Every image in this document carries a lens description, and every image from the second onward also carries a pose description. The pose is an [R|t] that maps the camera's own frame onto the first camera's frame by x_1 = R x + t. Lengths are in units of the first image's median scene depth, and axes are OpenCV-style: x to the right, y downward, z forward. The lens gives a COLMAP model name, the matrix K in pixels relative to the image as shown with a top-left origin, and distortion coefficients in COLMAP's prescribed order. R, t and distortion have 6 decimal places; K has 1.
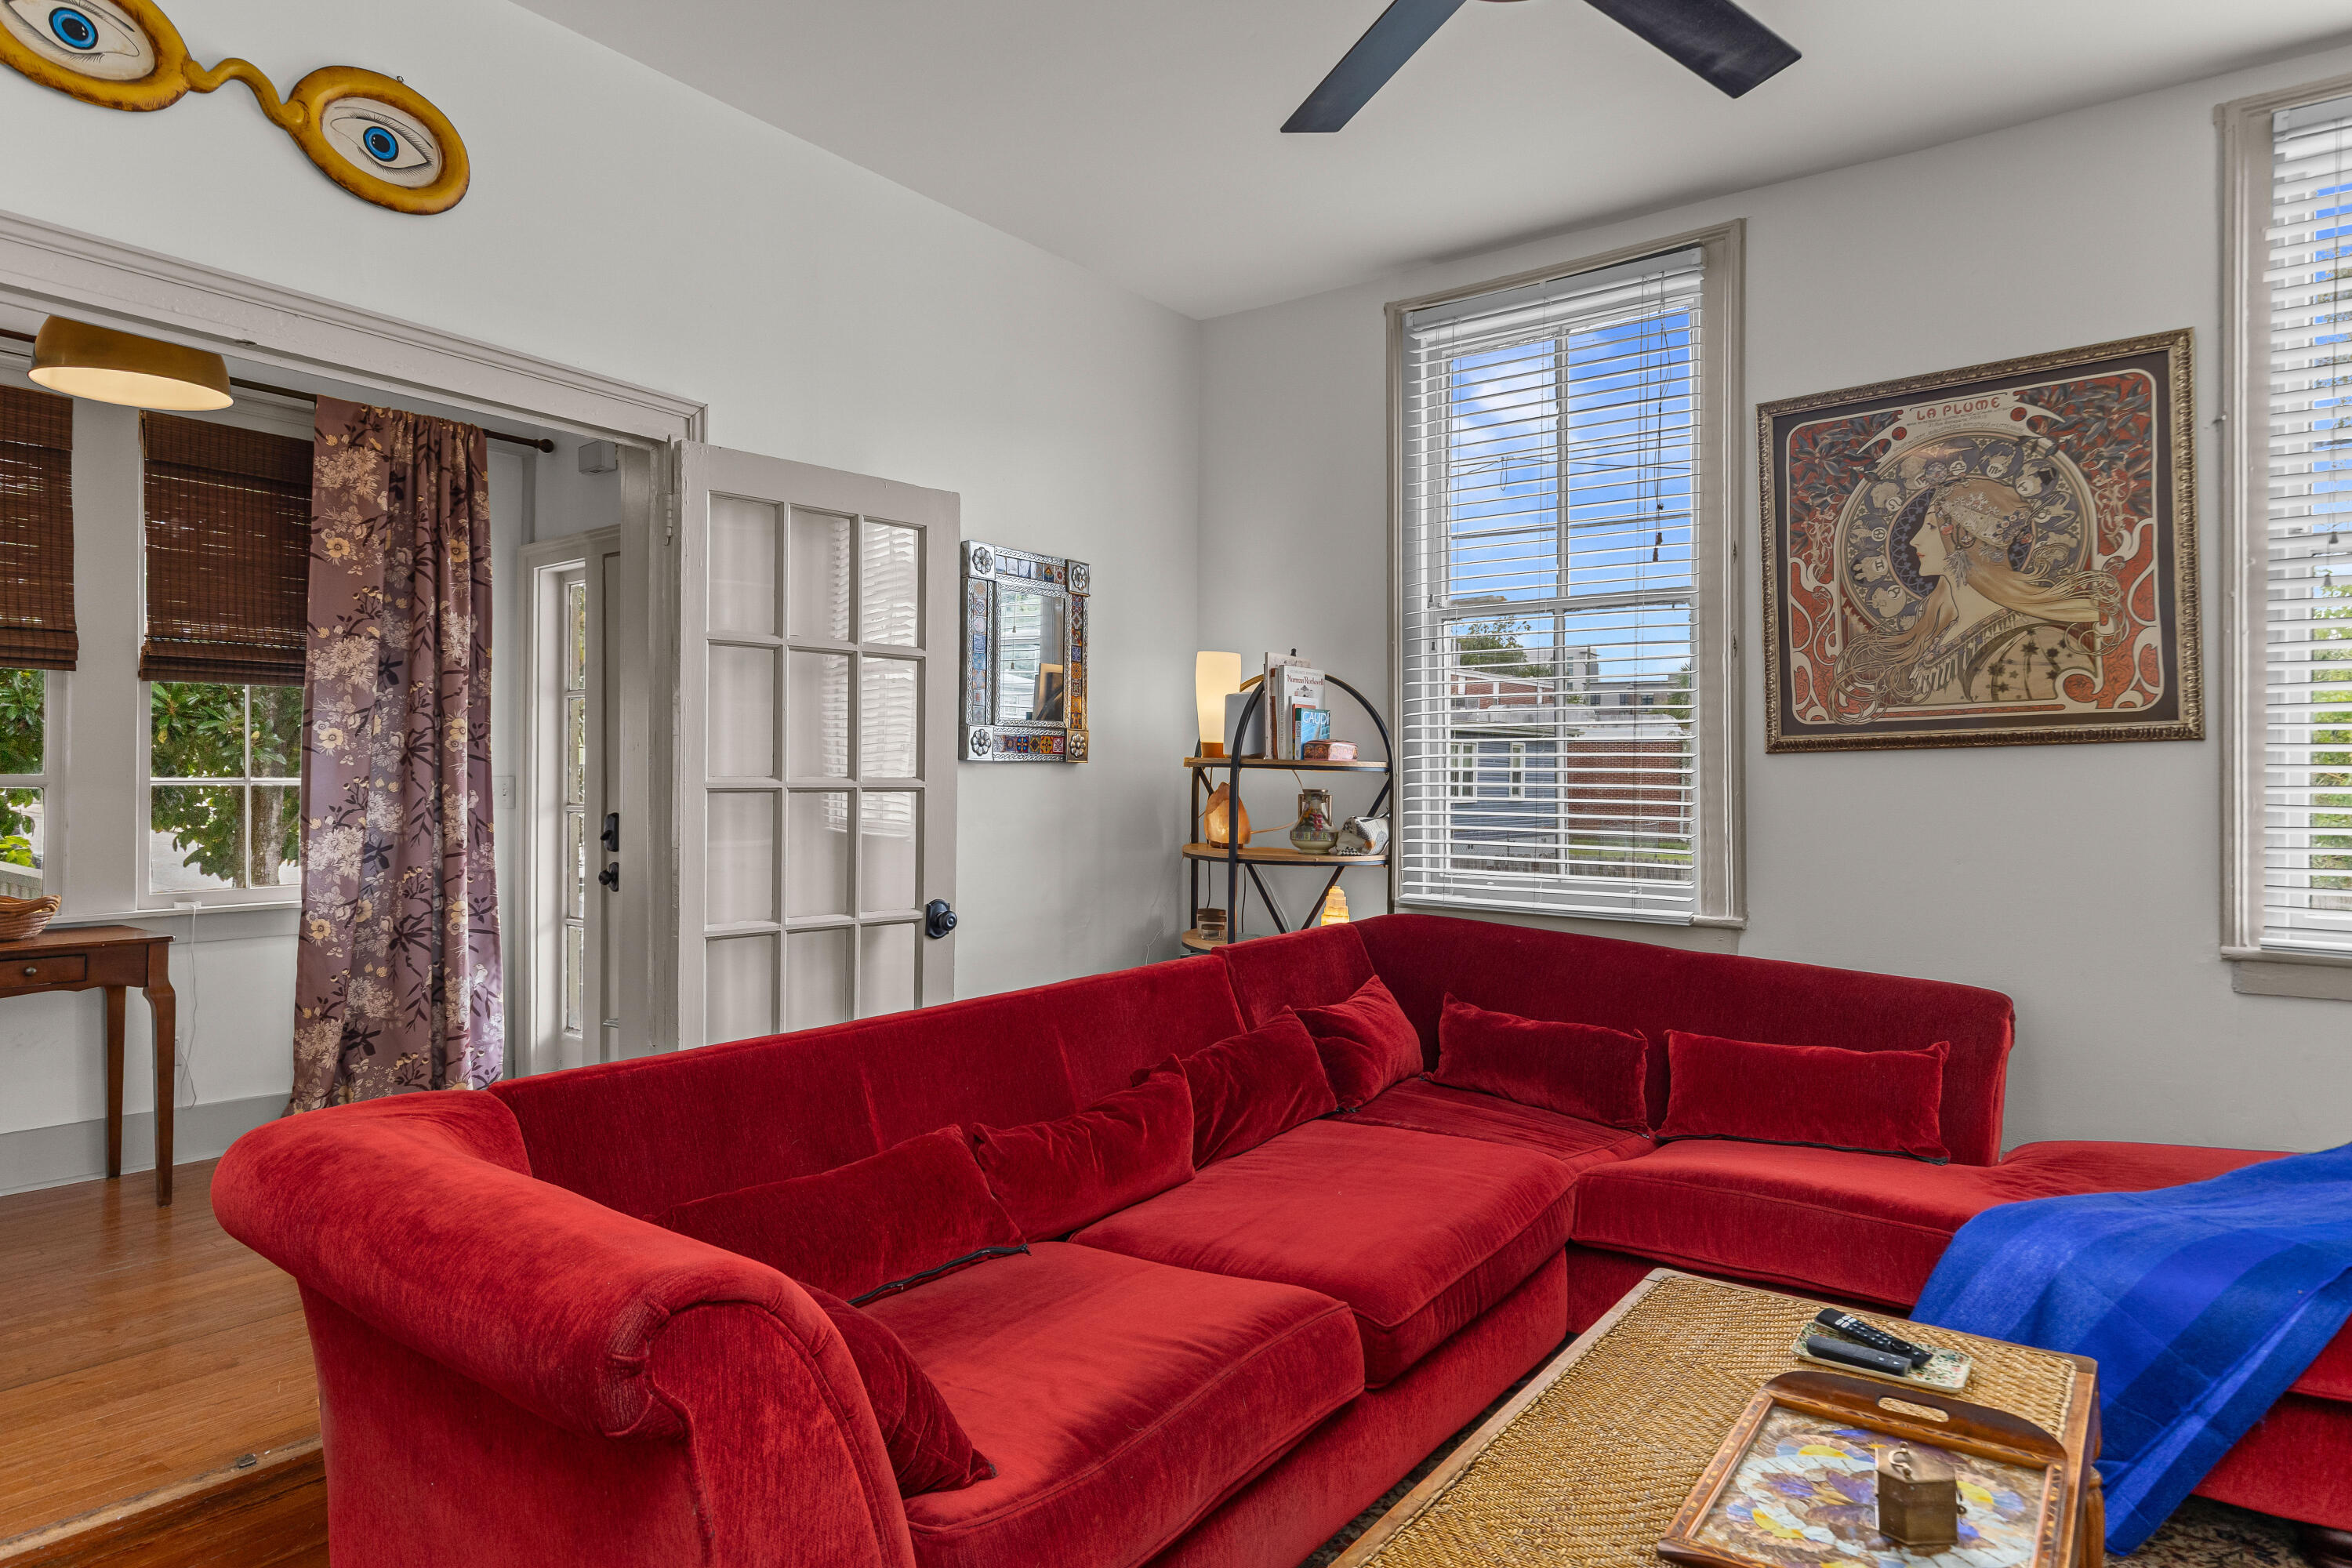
lens RADIAL K [[1332.6, 0, 1180.4], [0, 1332.6, 778.1], [0, 0, 1]] dist [0.005742, 0.001333]
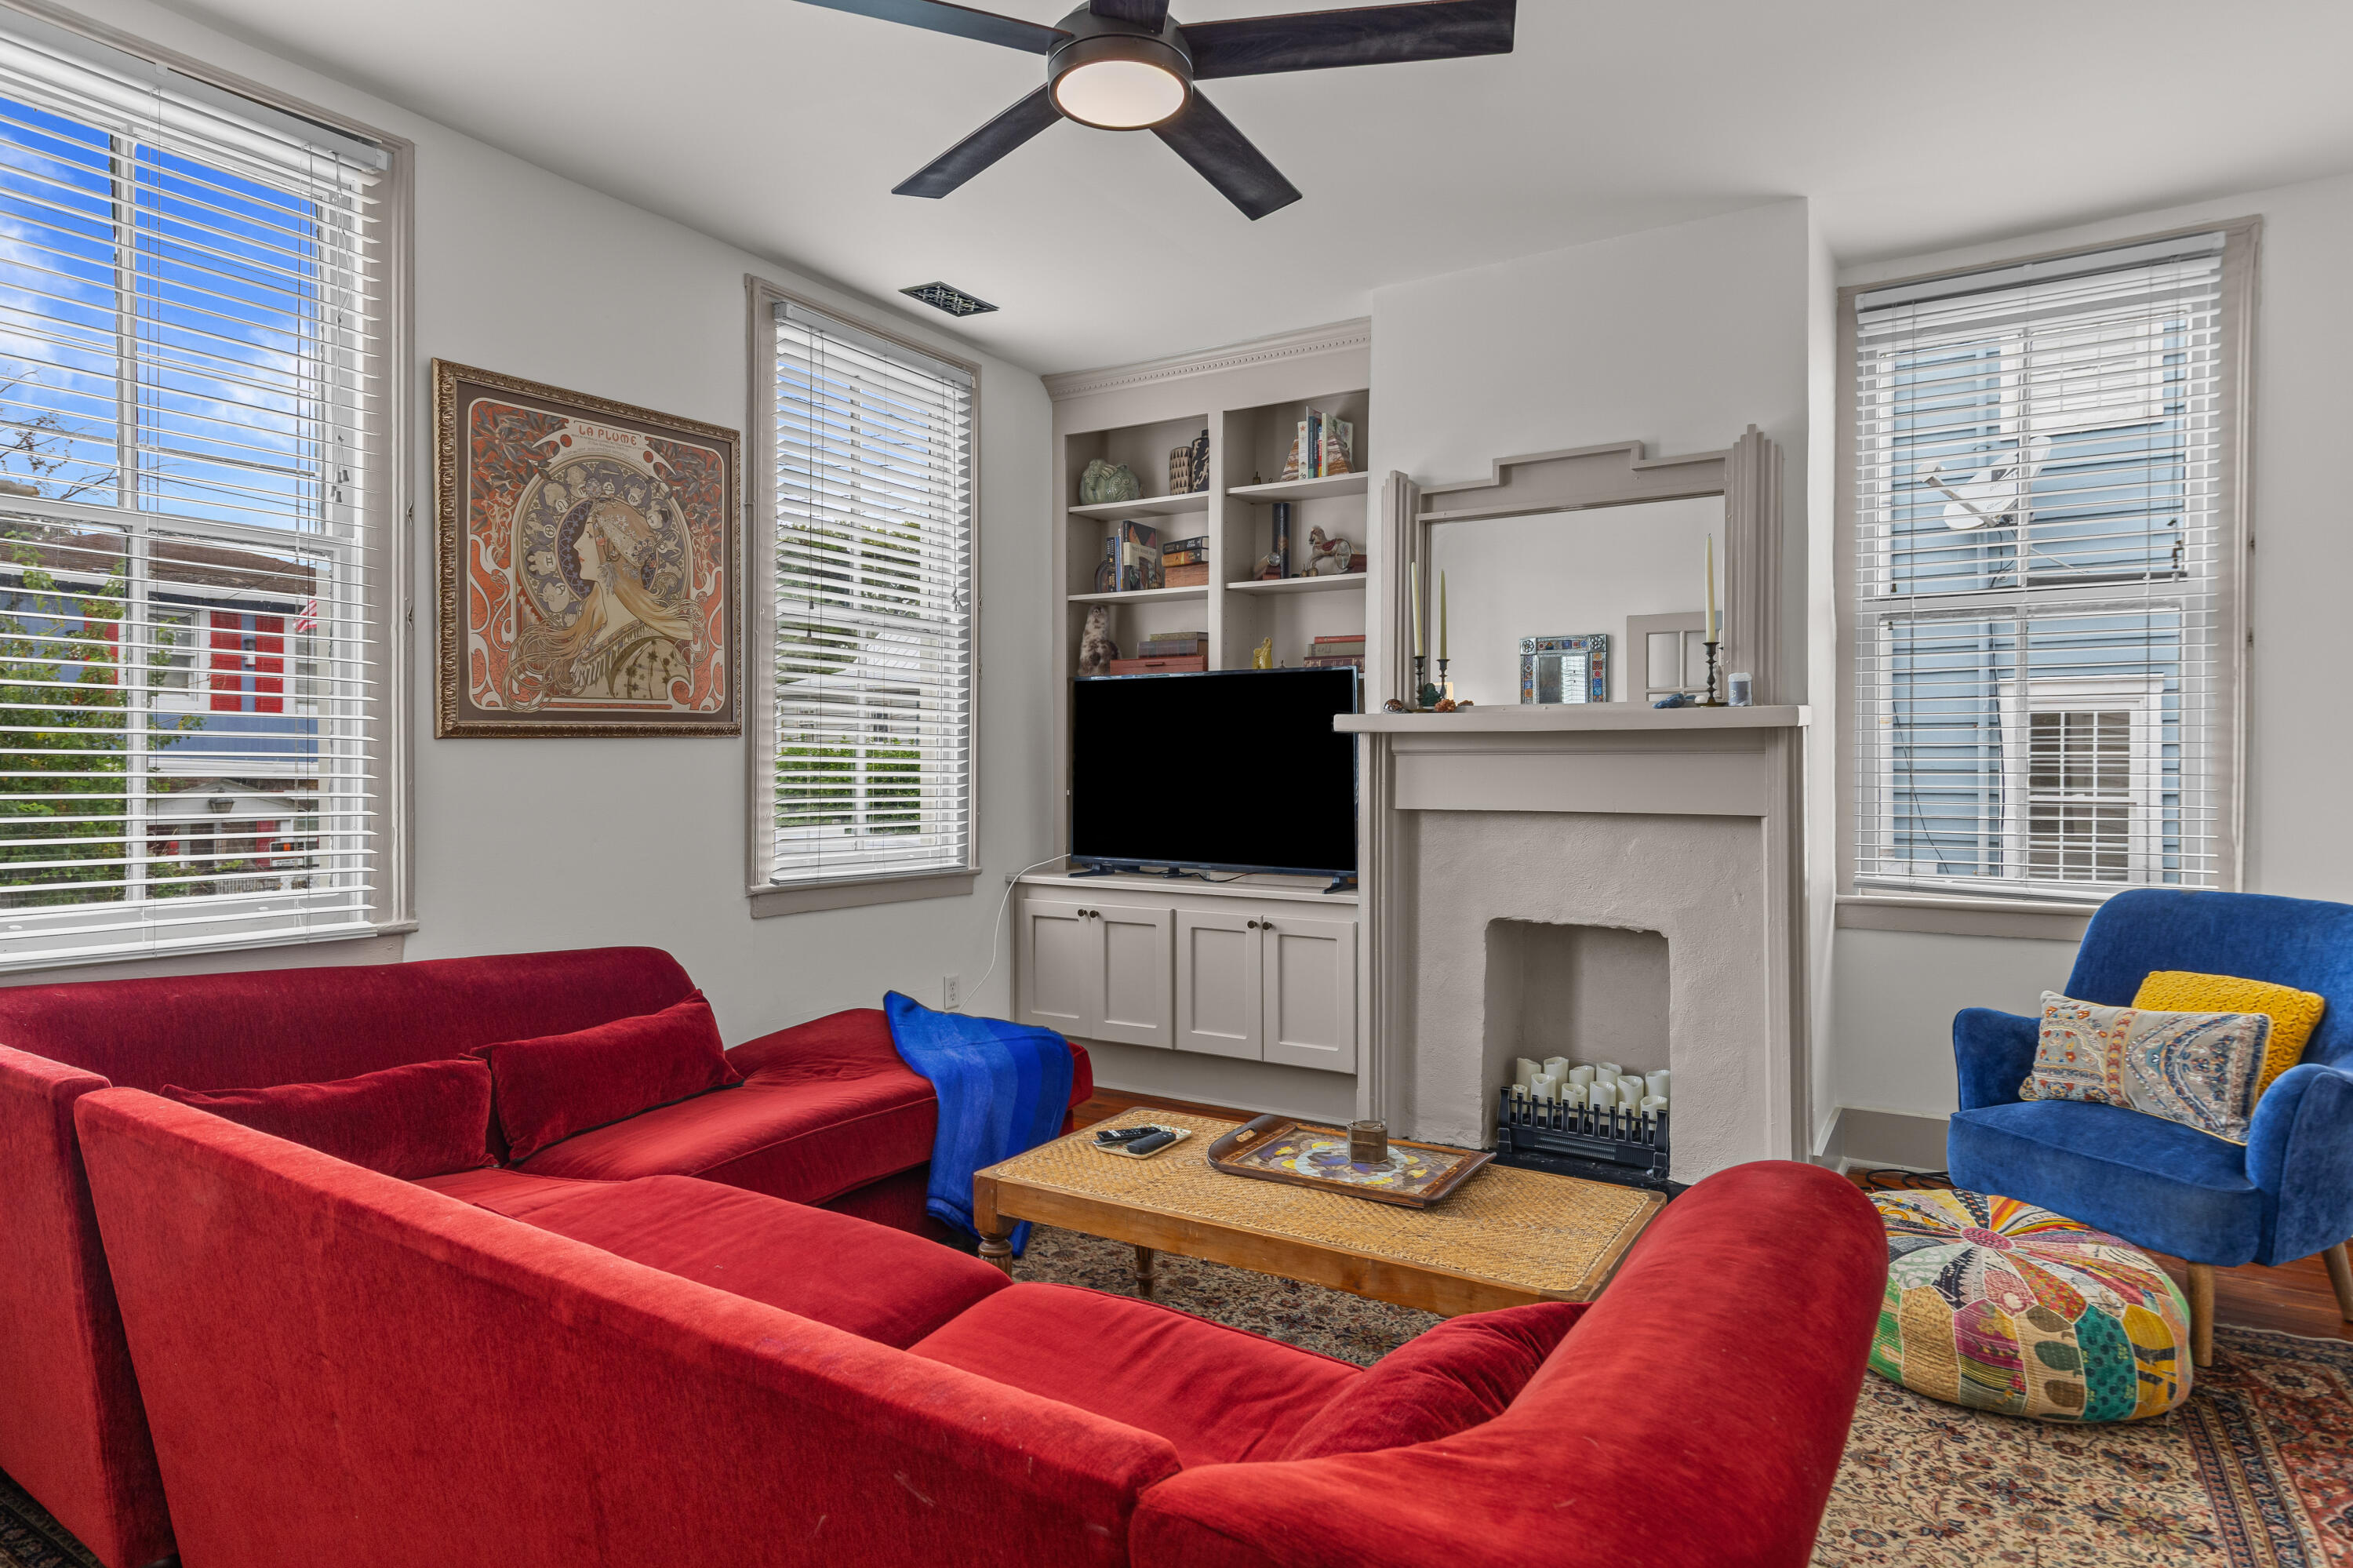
lens RADIAL K [[1333.2, 0, 1176.0], [0, 1333.2, 779.2], [0, 0, 1]] dist [0.005742, 0.001333]
pose [[-0.086329, -0.014975, 0.996154, -0.576625], [-0.004306, 0.999883, 0.014658, -0.006540], [-0.996257, -0.003024, -0.086383, 0.618686]]
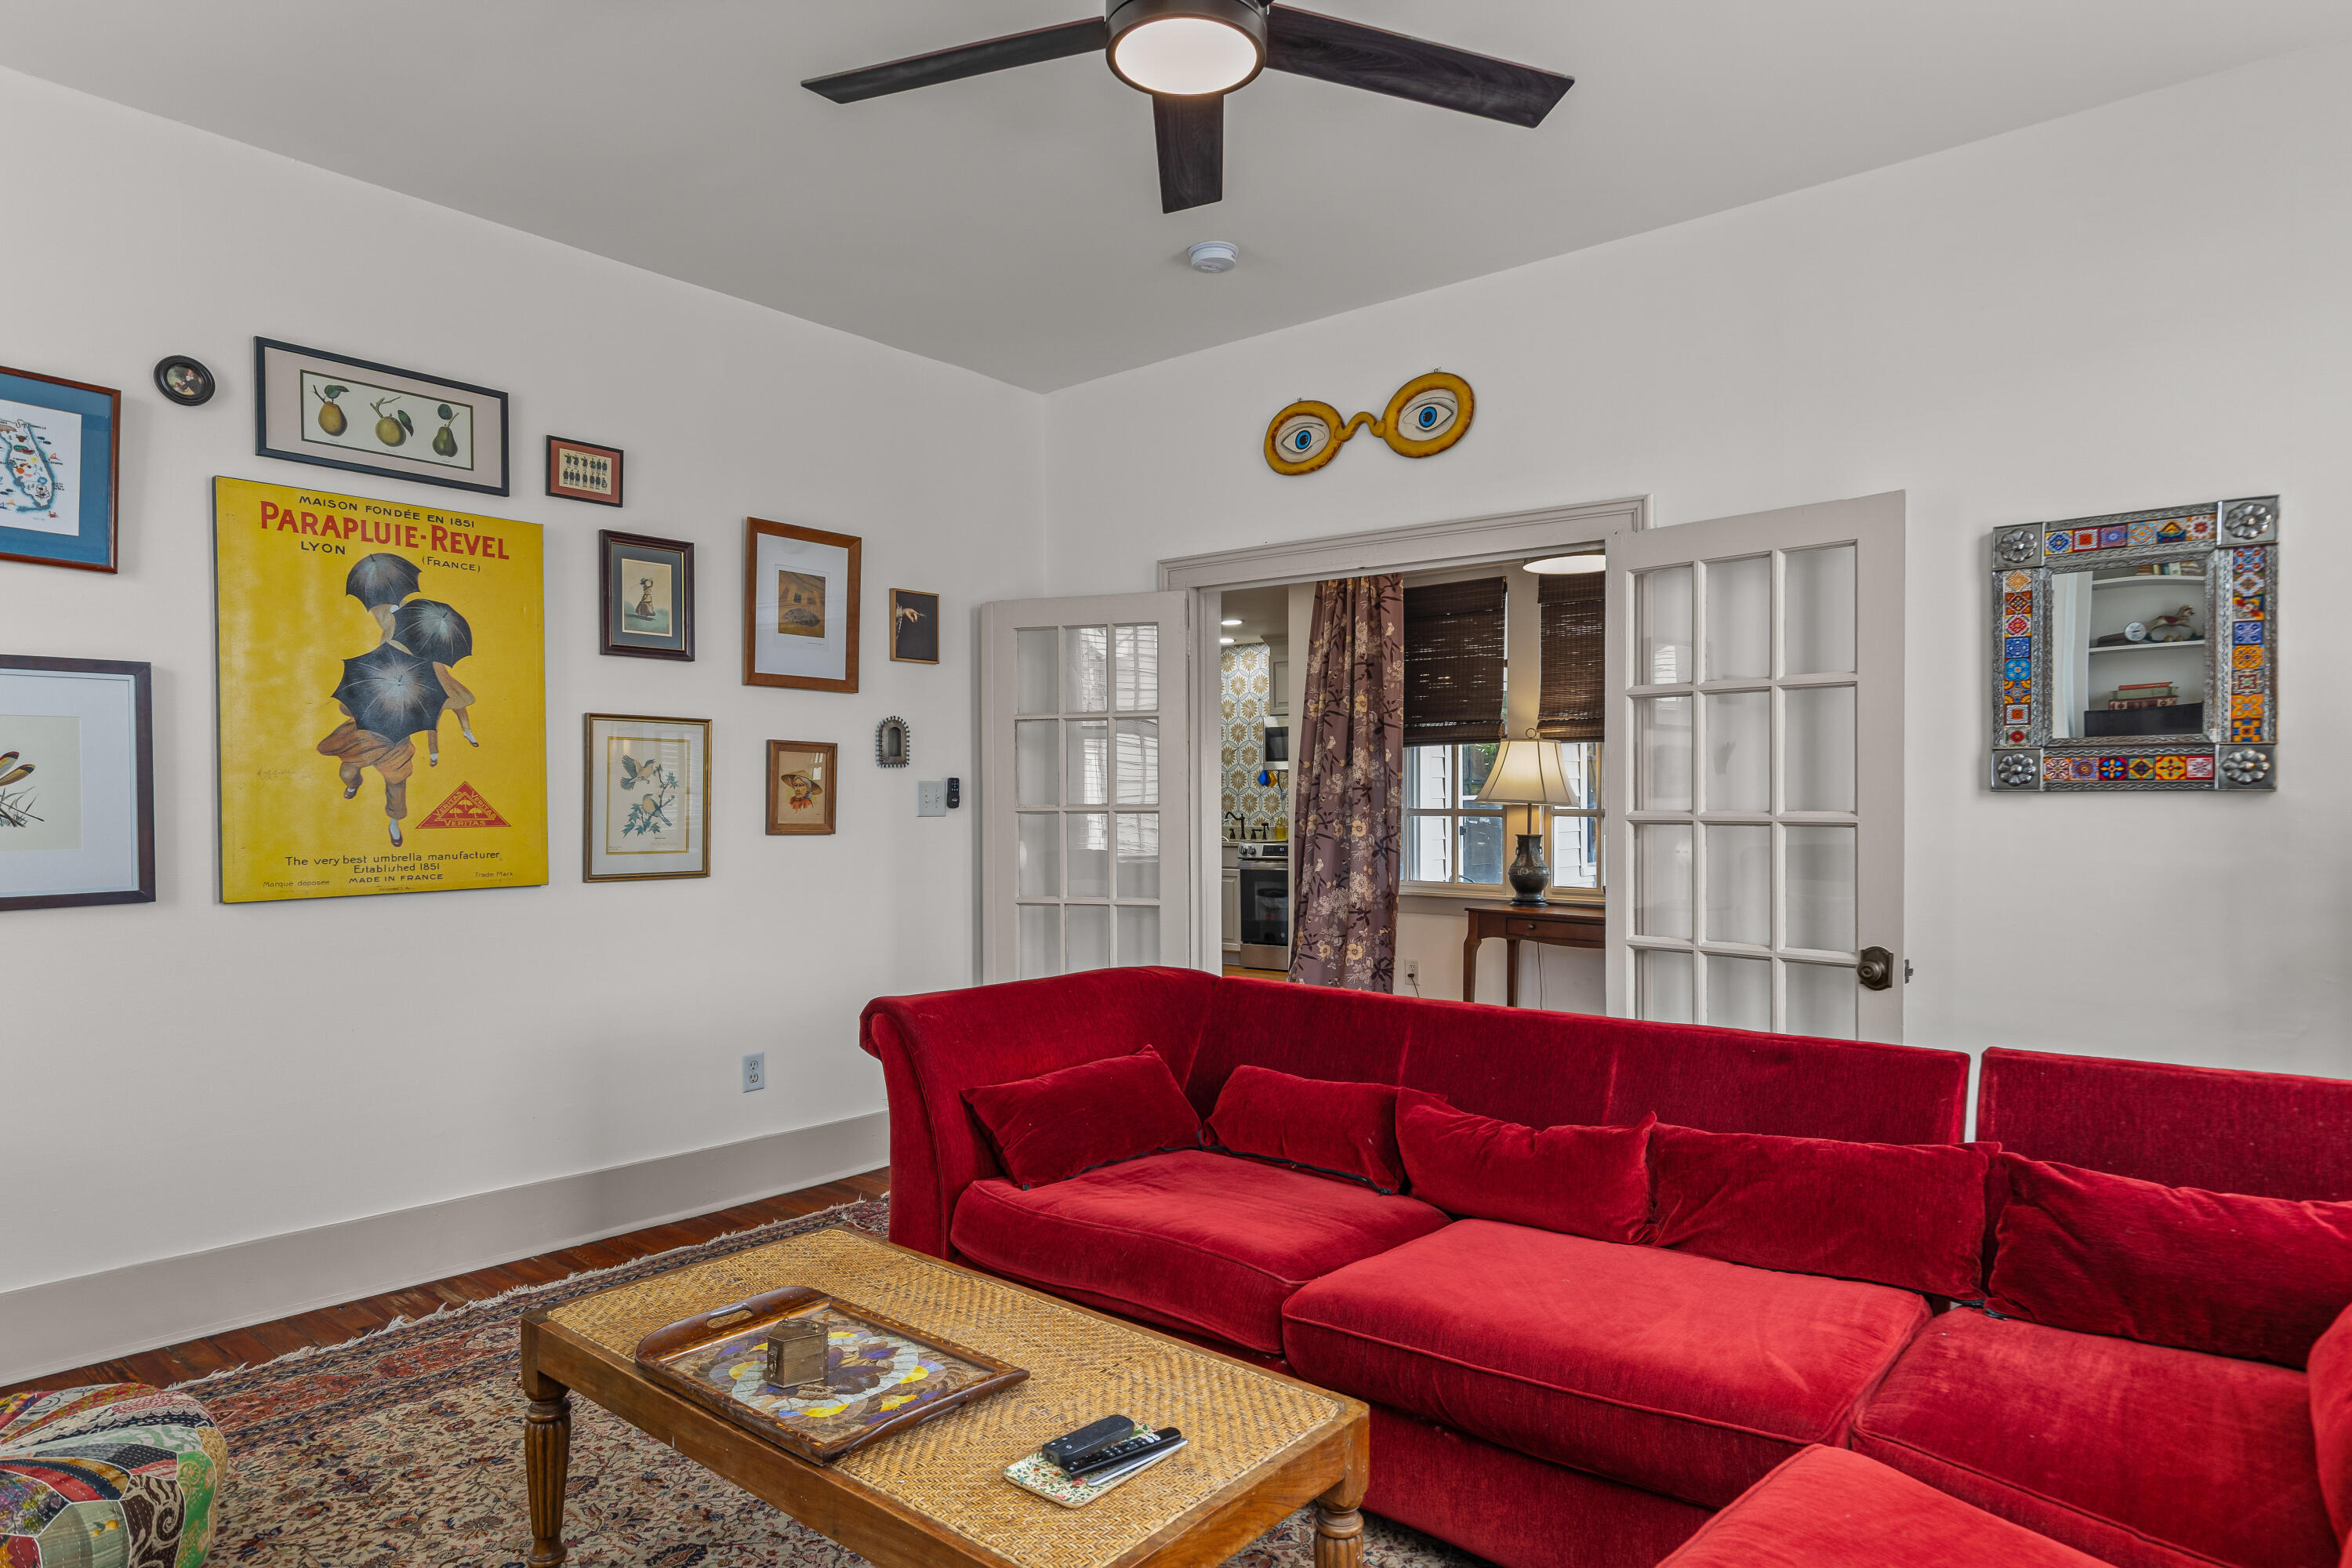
lens RADIAL K [[1332.6, 0, 1190.9], [0, 1332.6, 792.1], [0, 0, 1]] dist [0.005742, 0.001333]
pose [[-0.044199, -0.014307, -0.998920, 0.797982], [-0.000705, 0.999898, -0.014289, -0.000231], [0.999023, 0.000072, -0.044204, 0.620401]]
